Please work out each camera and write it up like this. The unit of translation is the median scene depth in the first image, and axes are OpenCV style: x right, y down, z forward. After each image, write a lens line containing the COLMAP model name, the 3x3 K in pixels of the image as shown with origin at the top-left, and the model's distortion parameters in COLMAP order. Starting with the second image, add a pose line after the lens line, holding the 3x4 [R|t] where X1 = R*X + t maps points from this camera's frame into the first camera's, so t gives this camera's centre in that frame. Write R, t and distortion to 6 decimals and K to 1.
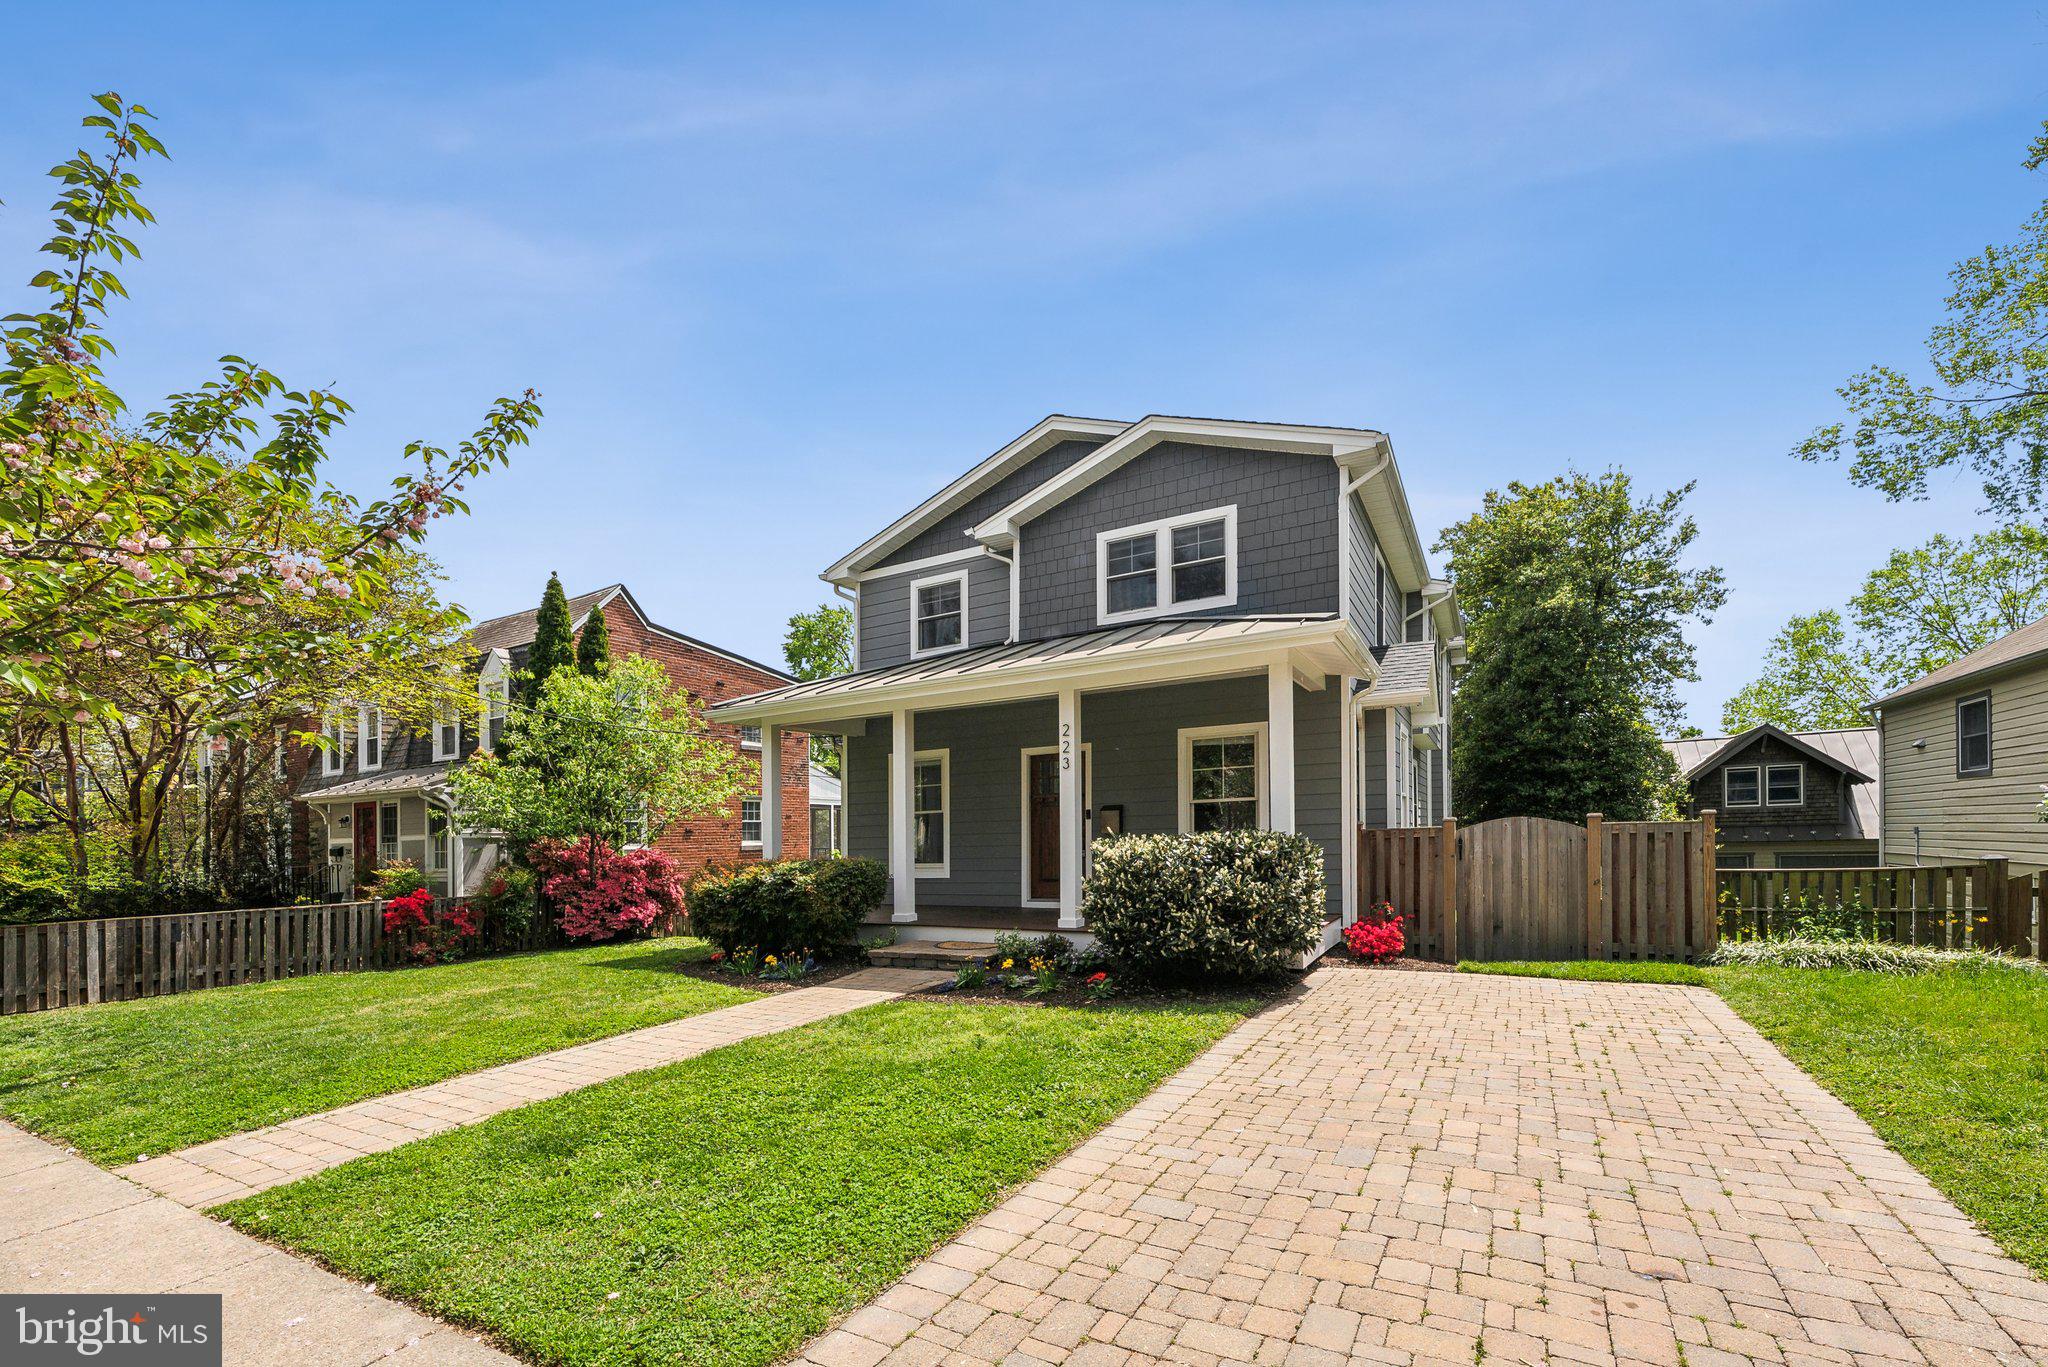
lens RADIAL K [[807.8, 0, 1022.4], [0, 807.8, 569.3], [0, 0, 1]] dist [0.001132, 0.000209]
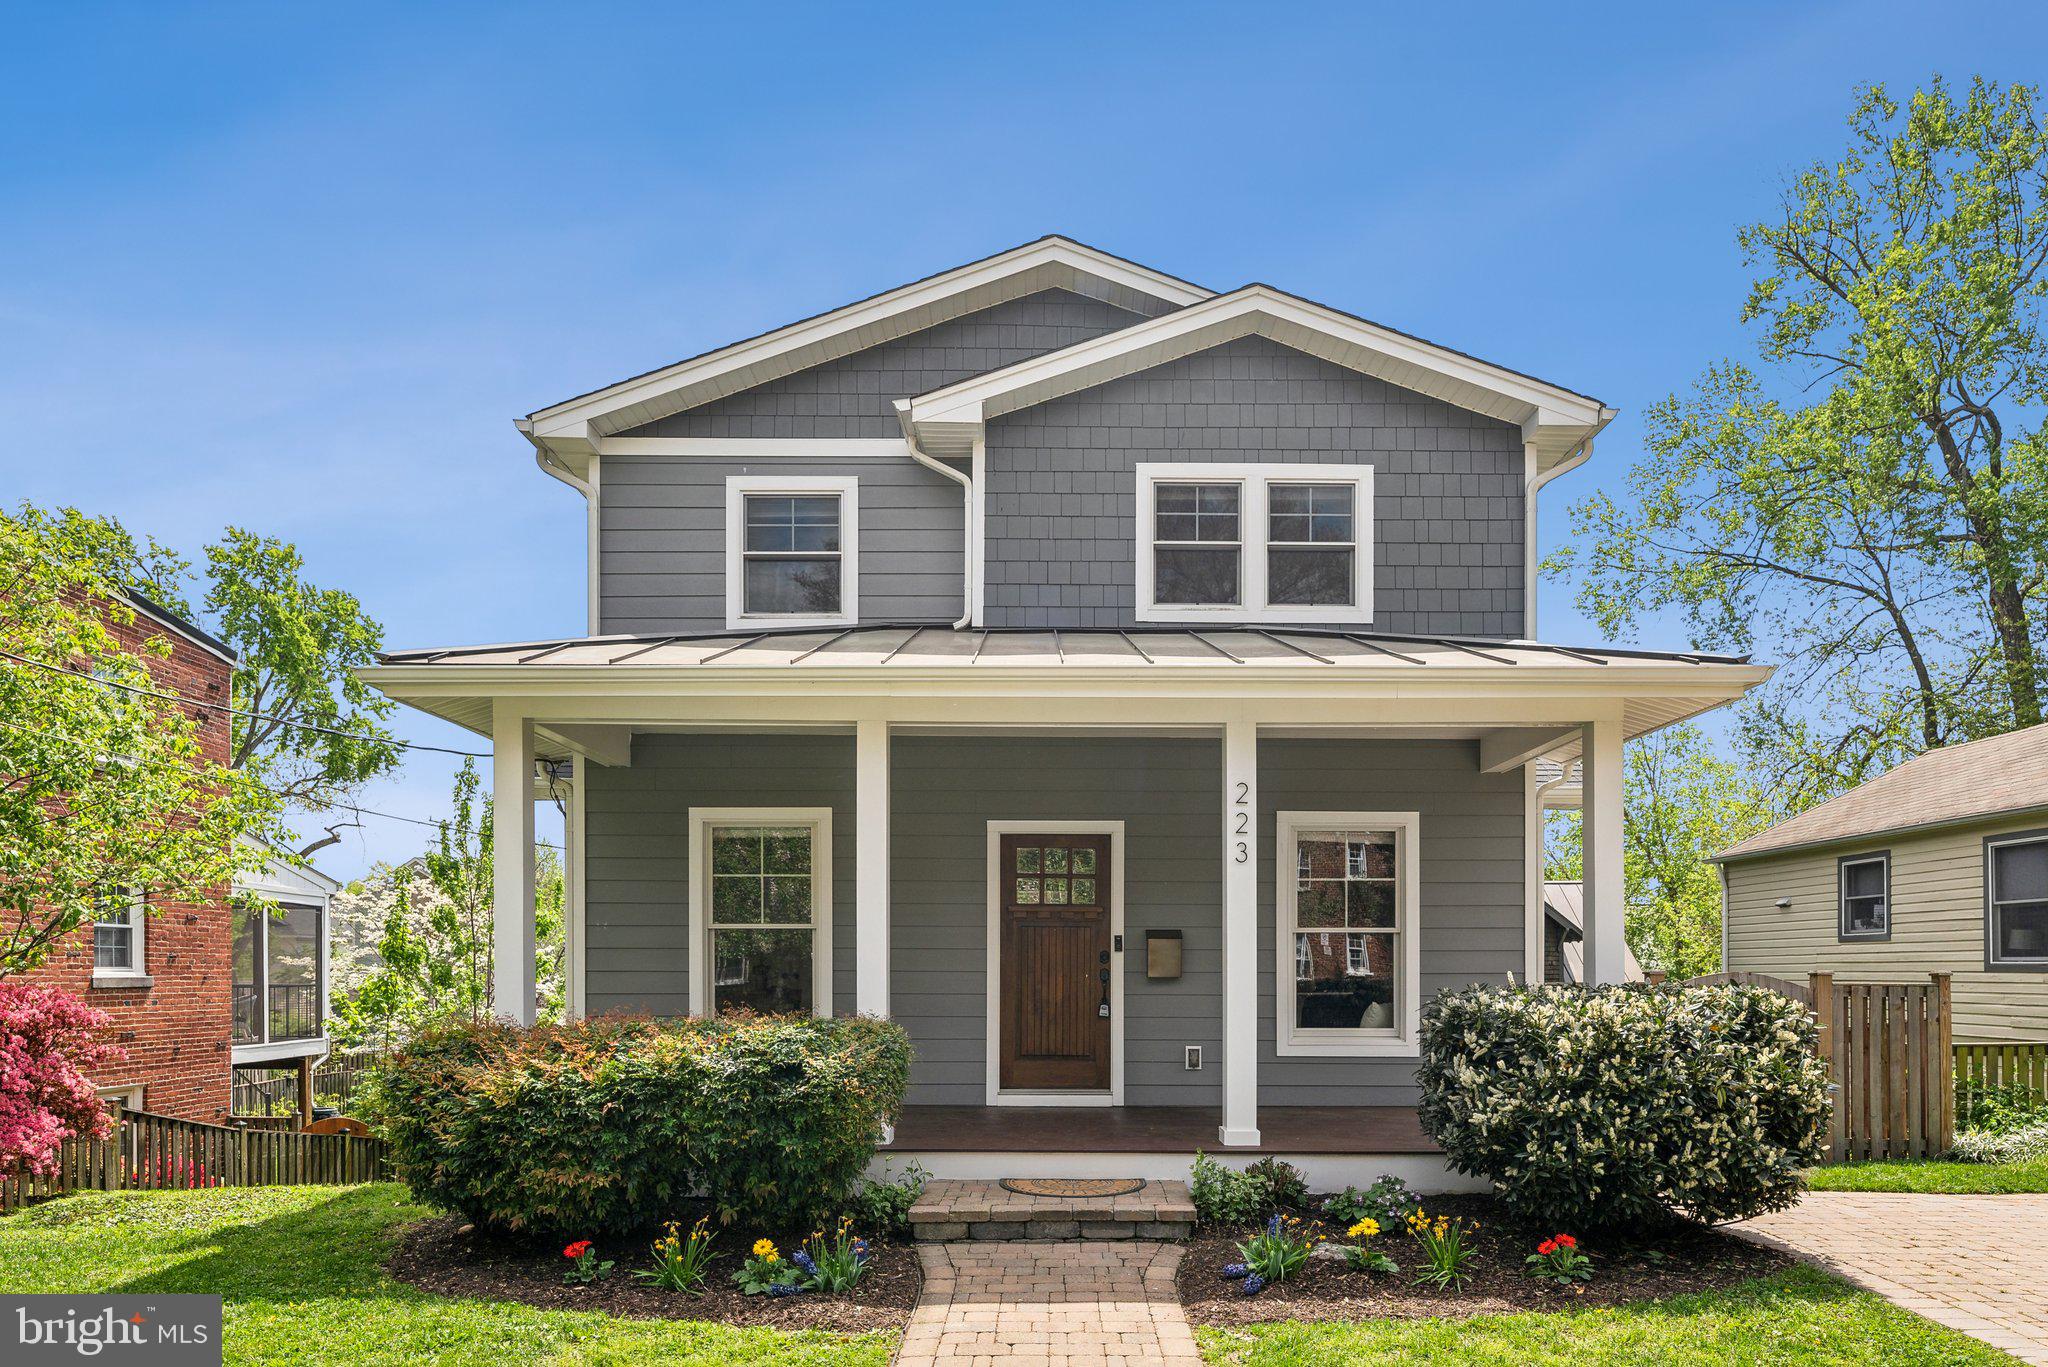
lens RADIAL K [[1199.6, 0, 1024.0], [0, 1199.6, 683.5], [0, 0, 1]] dist [0.006166, 0.001032]
pose [[0.868331, 0.142300, 0.475134, -0.370332], [-0.179655, 0.983146, 0.033883, 0.098049], [-0.462305, -0.114782, 0.879261, 0.283584]]
